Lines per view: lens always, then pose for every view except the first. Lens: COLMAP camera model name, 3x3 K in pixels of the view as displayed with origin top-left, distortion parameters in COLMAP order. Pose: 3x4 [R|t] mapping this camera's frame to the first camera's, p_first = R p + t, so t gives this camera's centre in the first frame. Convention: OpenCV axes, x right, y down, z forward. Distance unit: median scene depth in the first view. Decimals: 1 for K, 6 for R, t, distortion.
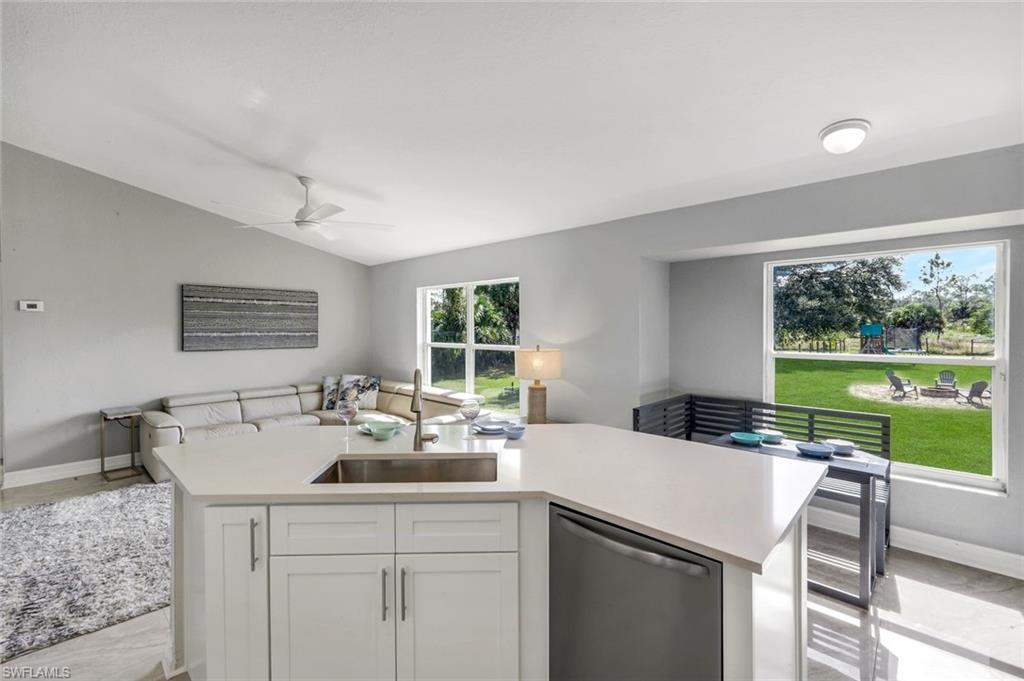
lens RADIAL K [[435.1, 0, 510.2], [0, 435.1, 329.4], [0, 0, 1]] dist [0.000405, 0.000122]
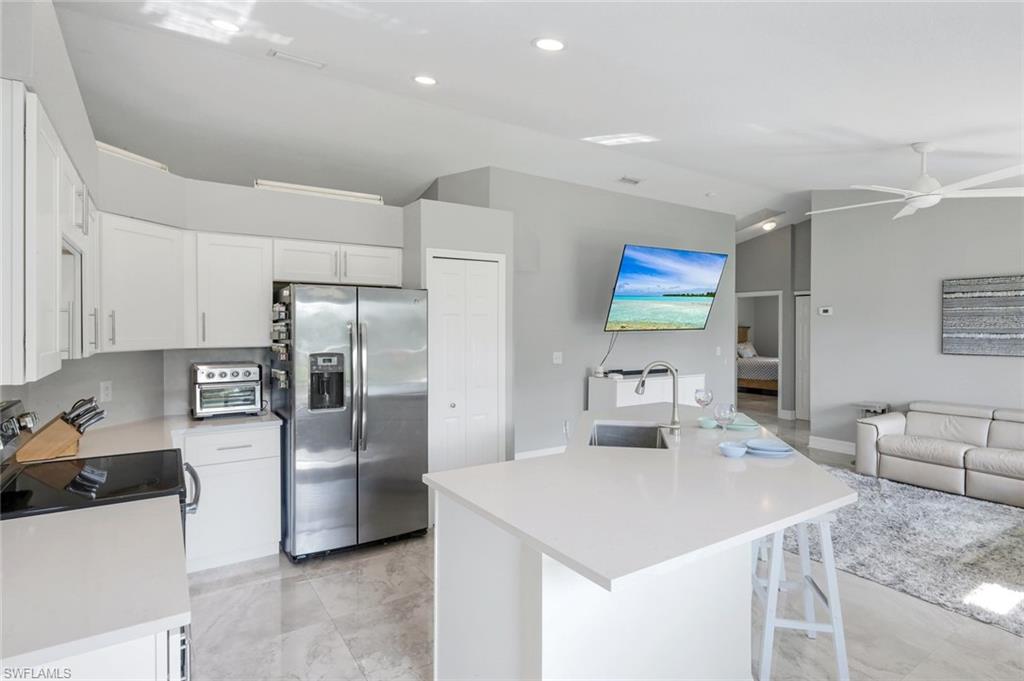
lens RADIAL K [[531.6, 0, 509.9], [0, 531.6, 340.2], [0, 0, 1]] dist [0.002612, 0.001385]
pose [[-0.229077, 0.024214, -0.973107, 0.502034], [0.000270, 0.999692, 0.024811, -0.005545], [0.973408, 0.005421, -0.229013, 0.356519]]
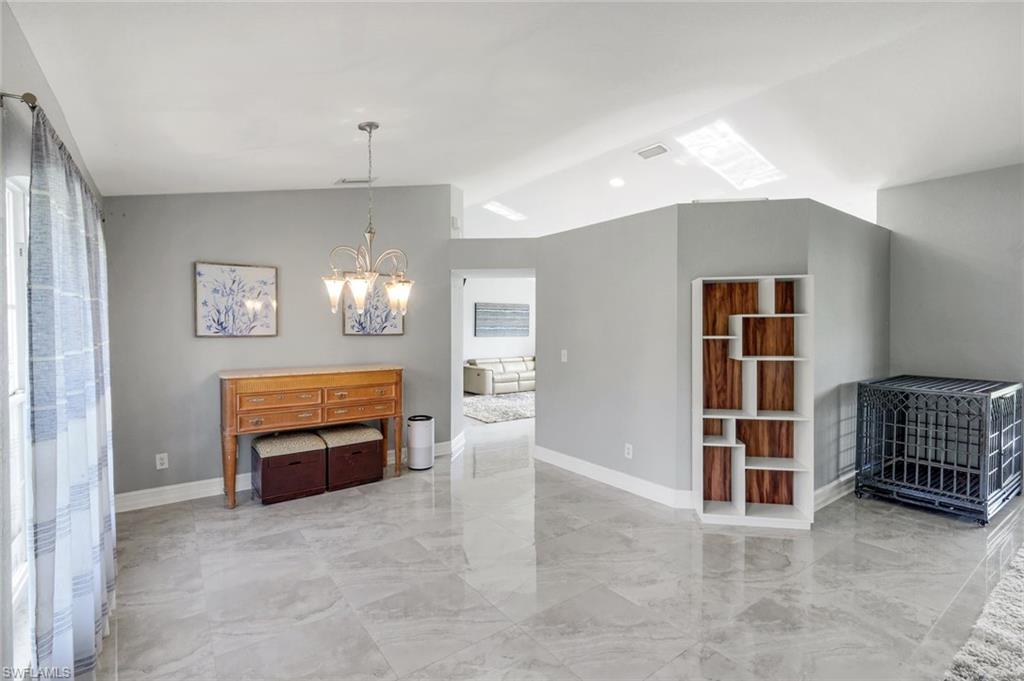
lens RADIAL K [[463.1, 0, 507.5], [0, 463.1, 336.1], [0, 0, 1]] dist [0.000861, 0.000305]
pose [[0.981154, 0.004893, -0.193164, -0.192245], [-0.002085, 0.999889, 0.014737, 0.015869], [0.193215, -0.014057, 0.981056, -0.975577]]
